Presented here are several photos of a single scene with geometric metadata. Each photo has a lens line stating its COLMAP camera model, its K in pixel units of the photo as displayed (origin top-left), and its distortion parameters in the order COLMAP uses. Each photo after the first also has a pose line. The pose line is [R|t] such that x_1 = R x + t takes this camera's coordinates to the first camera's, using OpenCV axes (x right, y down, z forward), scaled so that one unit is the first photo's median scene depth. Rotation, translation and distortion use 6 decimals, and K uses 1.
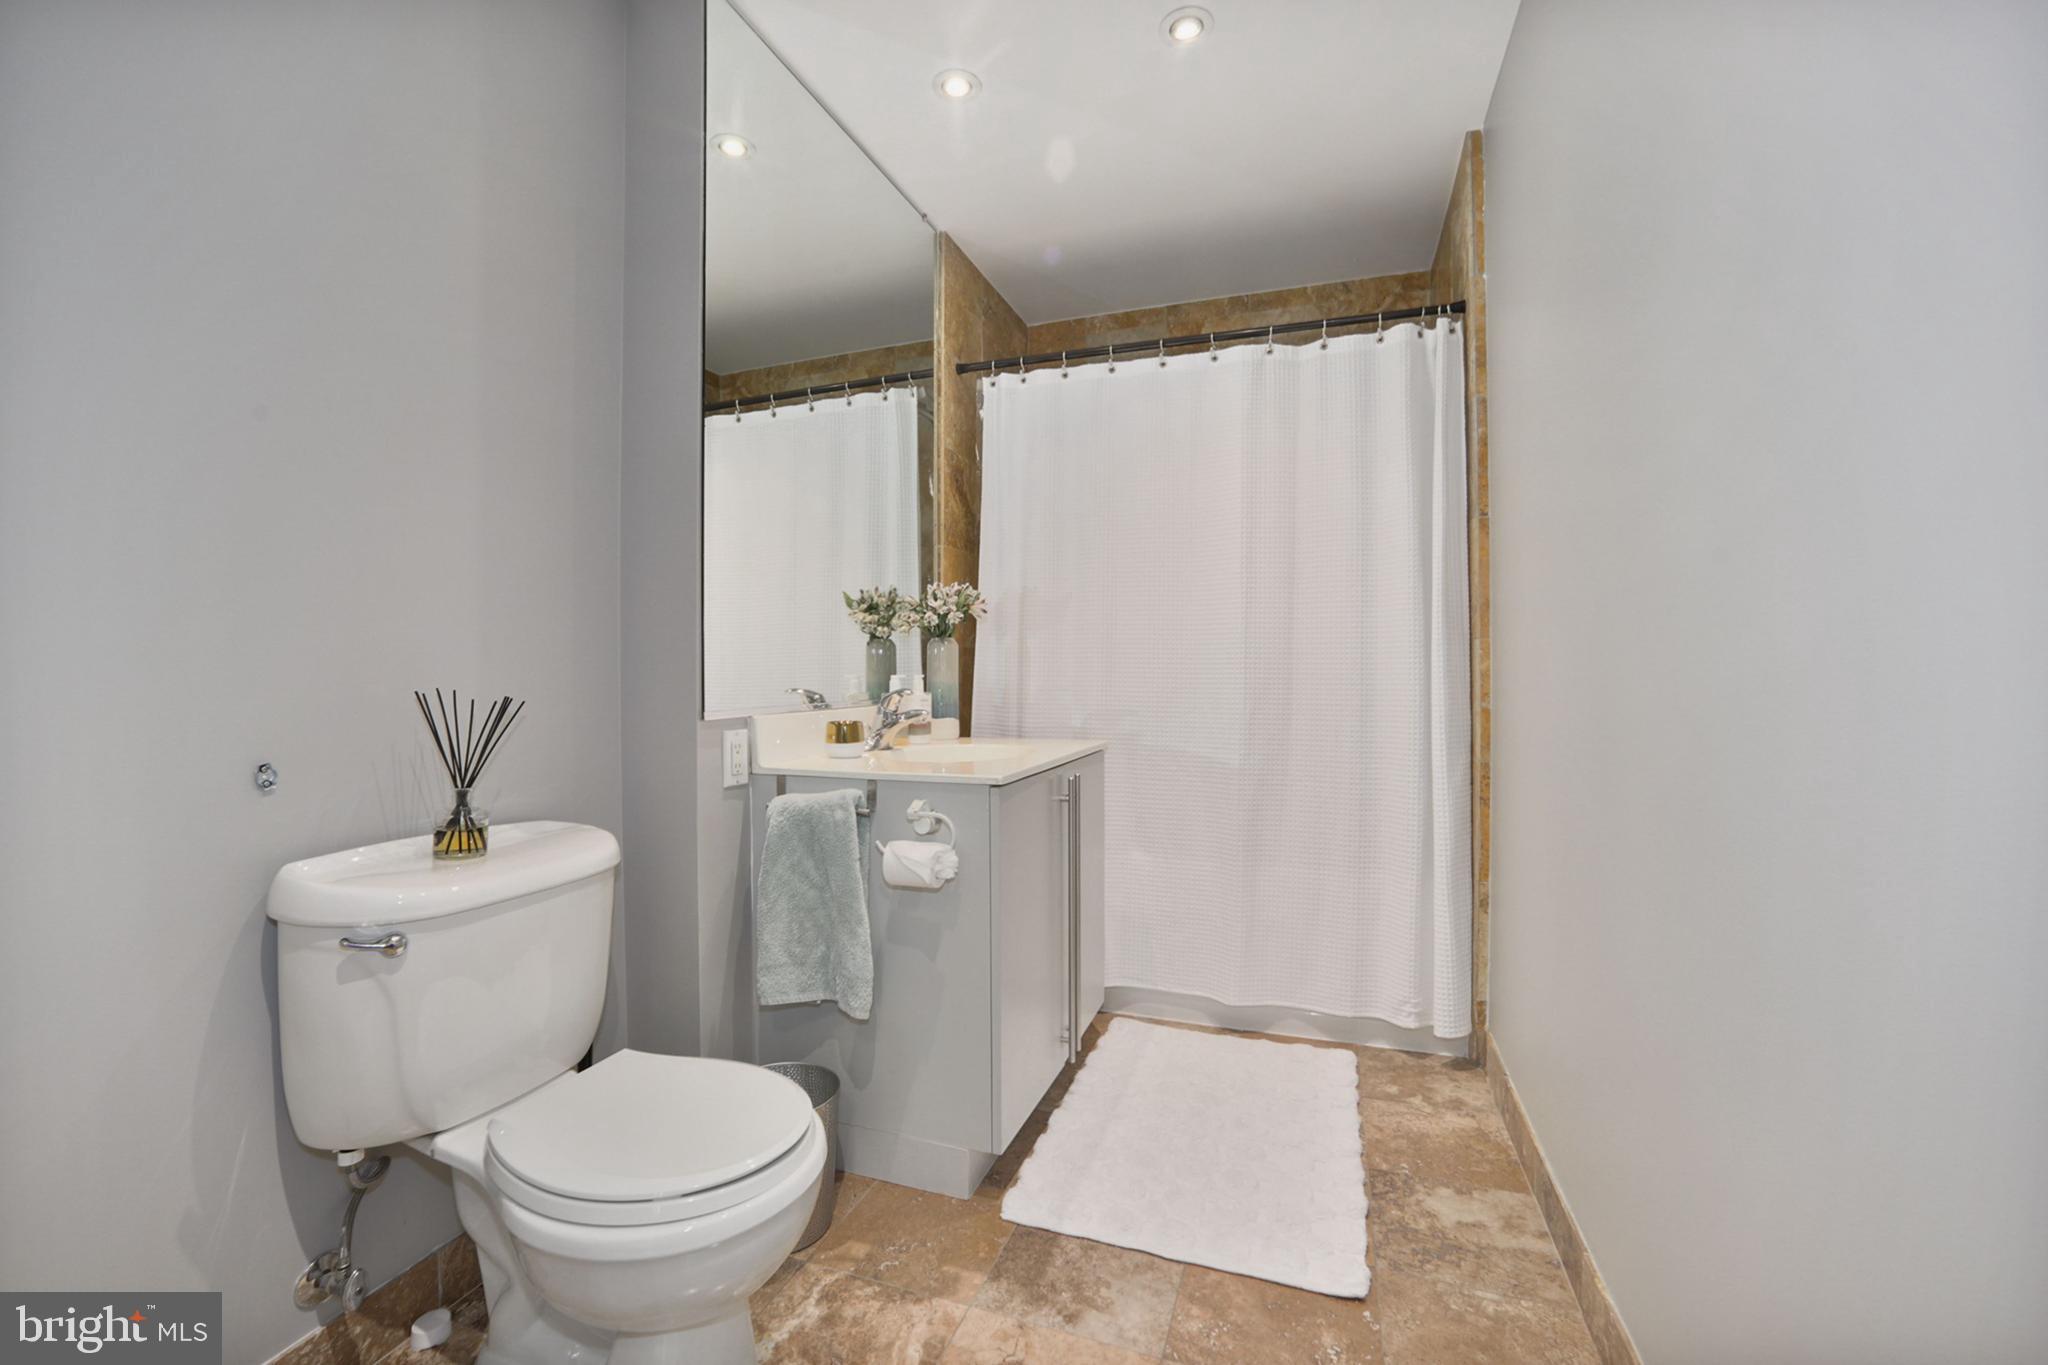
lens RADIAL K [[838.9, 0, 1018.0], [0, 838.9, 680.7], [0, 0, 1]] dist [-0.042842, 0.017752]
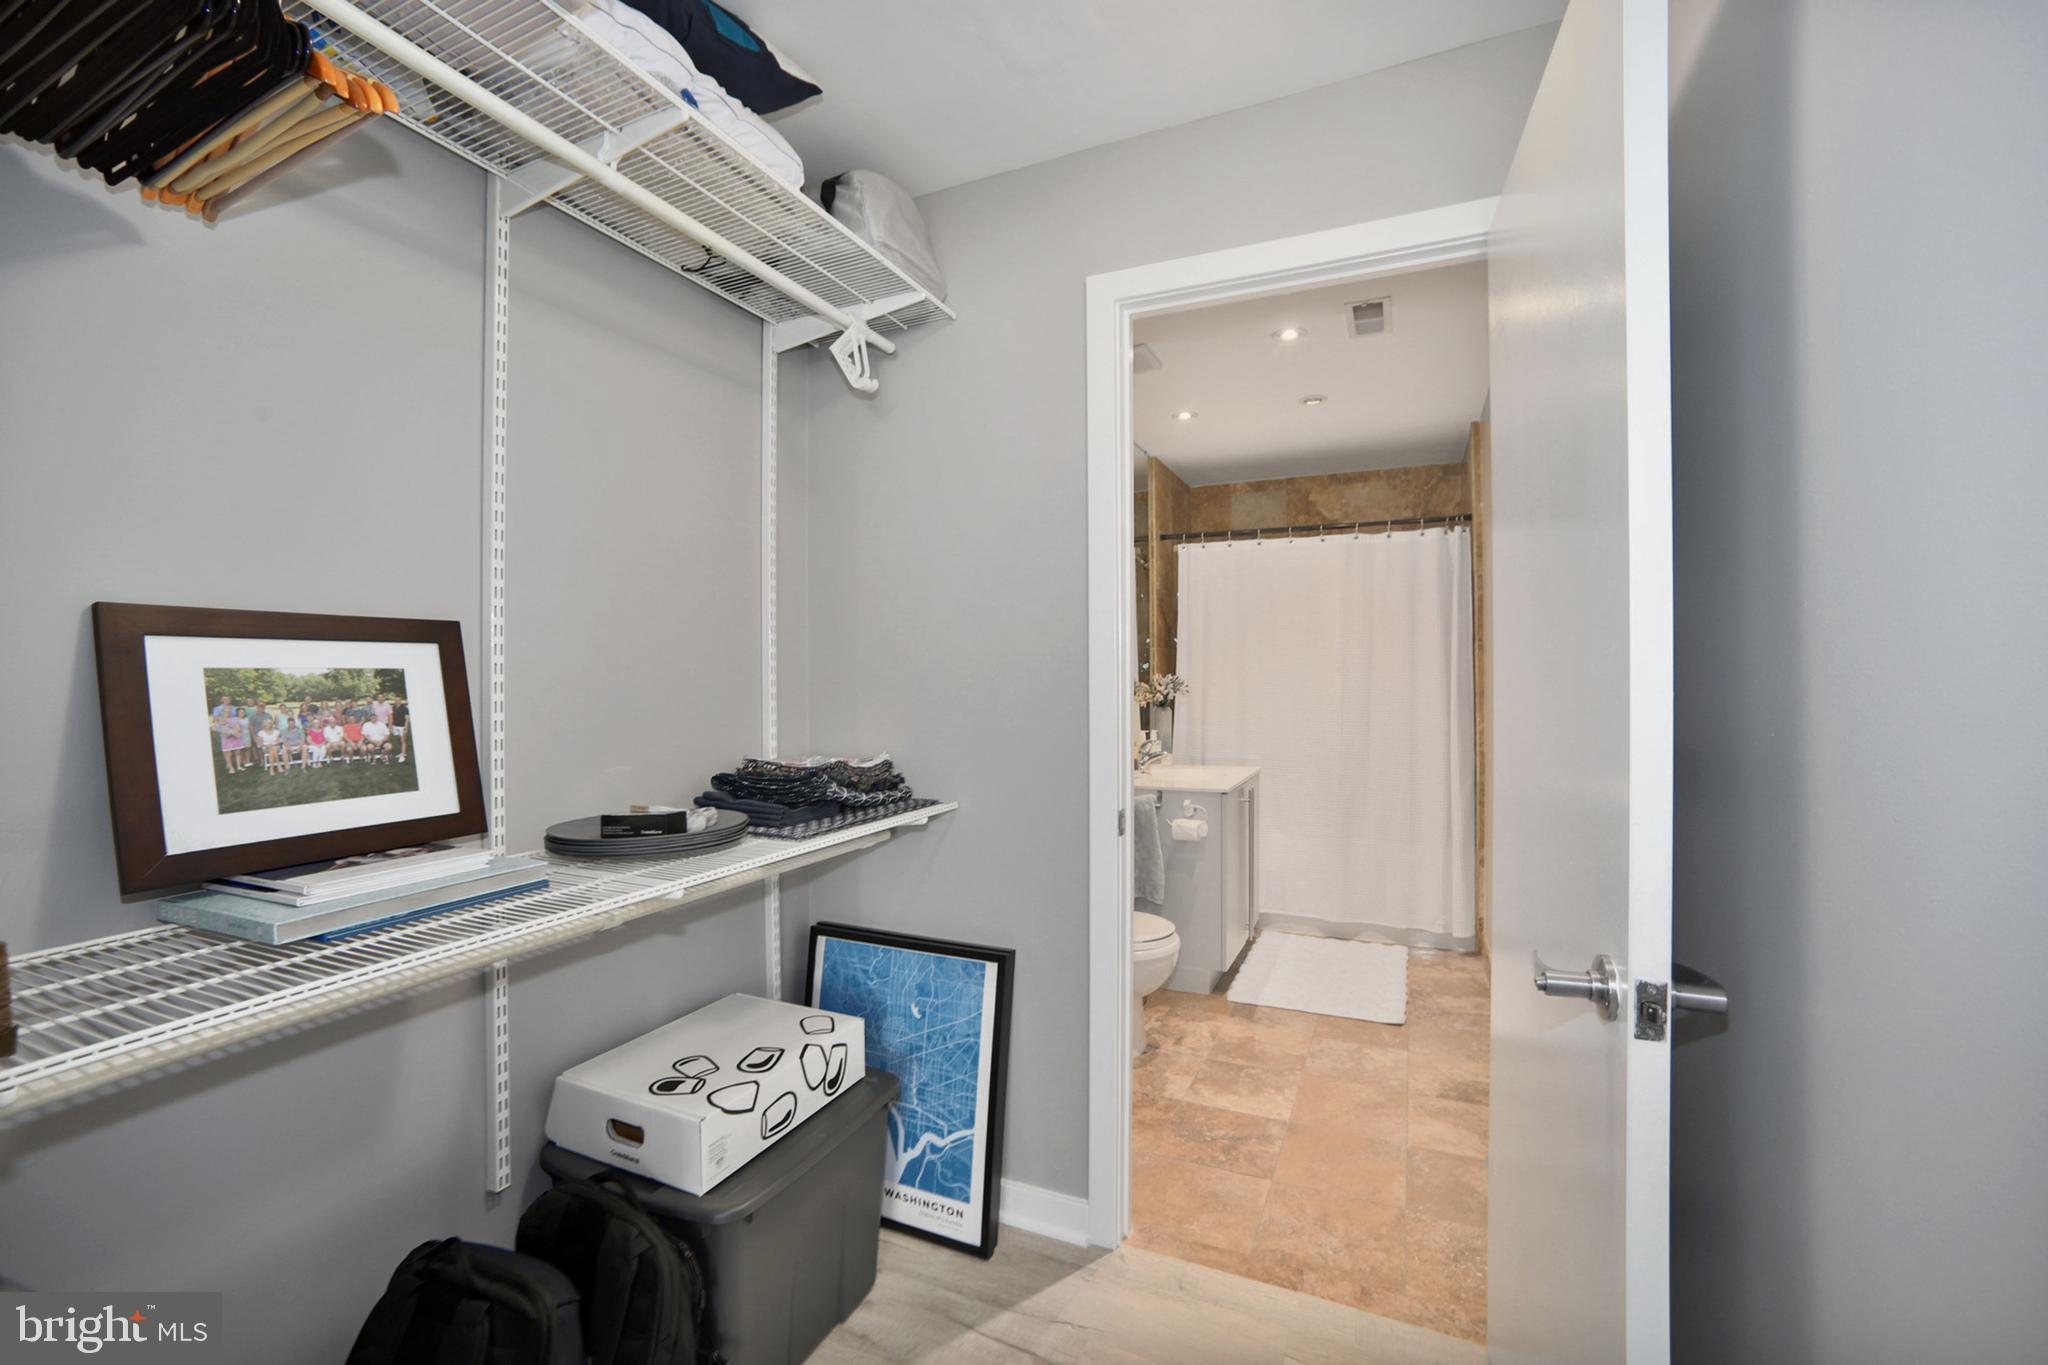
lens RADIAL K [[838.9, 0, 1028.1], [0, 838.9, 682.3], [0, 0, 1]] dist [-0.042842, 0.017752]
pose [[0.996953, -0.002349, -0.077964, -0.260086], [0.001962, 0.999985, -0.005043, -0.104951], [0.077975, 0.004874, 0.996943, -0.832169]]
